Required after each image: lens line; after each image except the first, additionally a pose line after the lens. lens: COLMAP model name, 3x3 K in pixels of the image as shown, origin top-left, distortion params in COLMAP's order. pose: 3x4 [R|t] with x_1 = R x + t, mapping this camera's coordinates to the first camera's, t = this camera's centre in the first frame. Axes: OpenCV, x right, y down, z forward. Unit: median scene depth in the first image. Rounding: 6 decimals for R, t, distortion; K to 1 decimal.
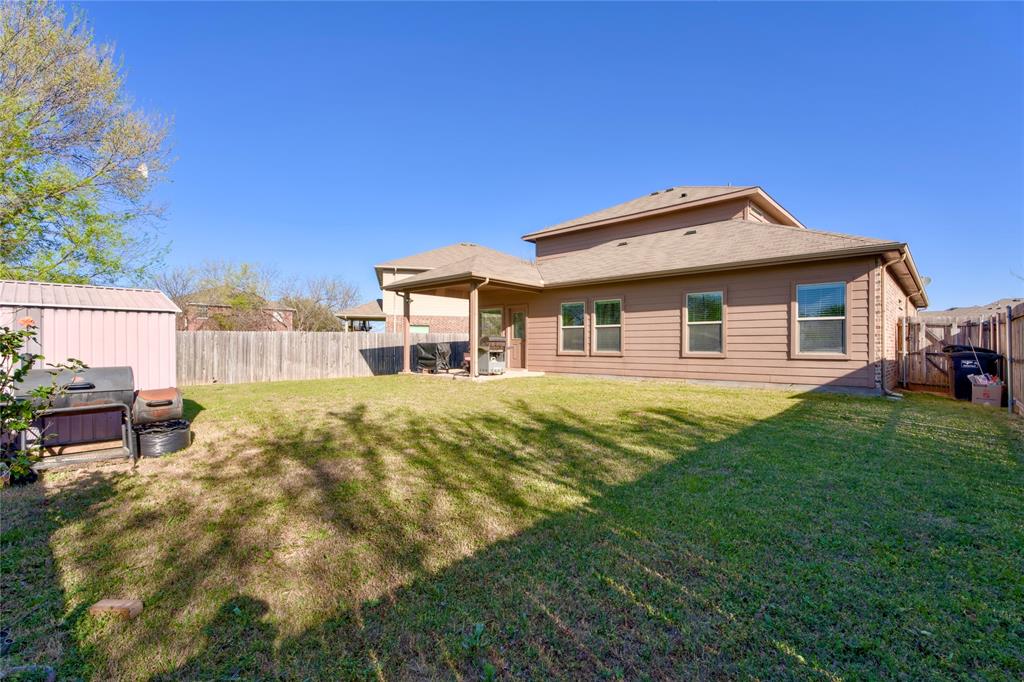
lens RADIAL K [[458.7, 0, 515.4], [0, 458.7, 341.1], [0, 0, 1]] dist [-0.003072, -0.000211]
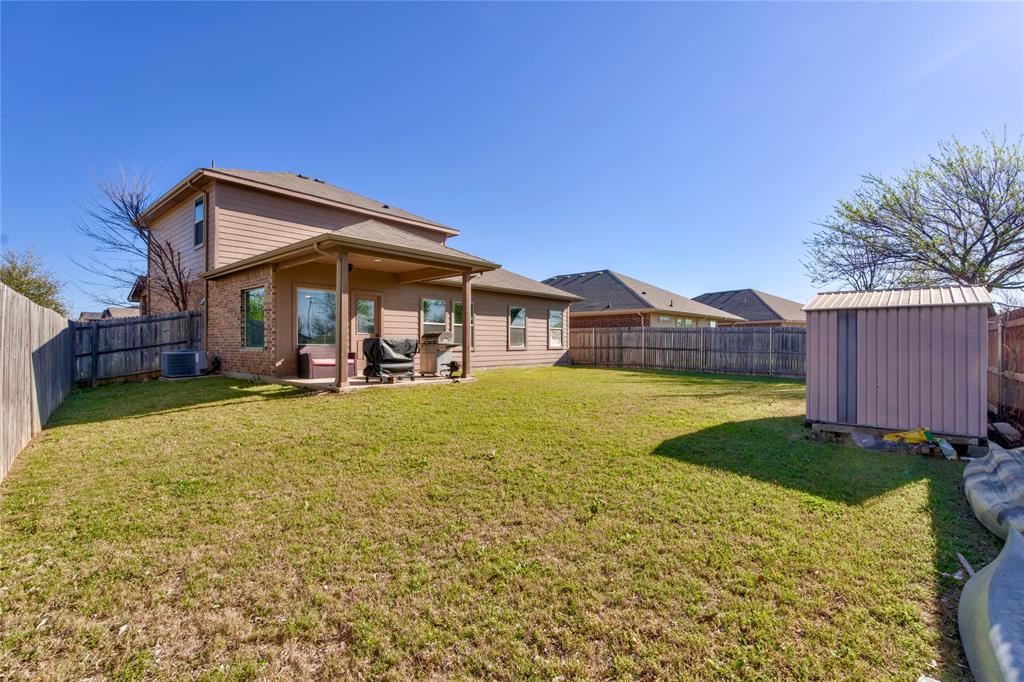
lens RADIAL K [[458.7, 0, 513.0], [0, 458.7, 343.0], [0, 0, 1]] dist [-0.003072, -0.000211]
pose [[-0.045636, -0.001114, 0.998958, -0.910284], [-0.008574, 0.999963, 0.000723, 0.009512], [-0.998921, -0.008533, -0.045644, 0.894747]]
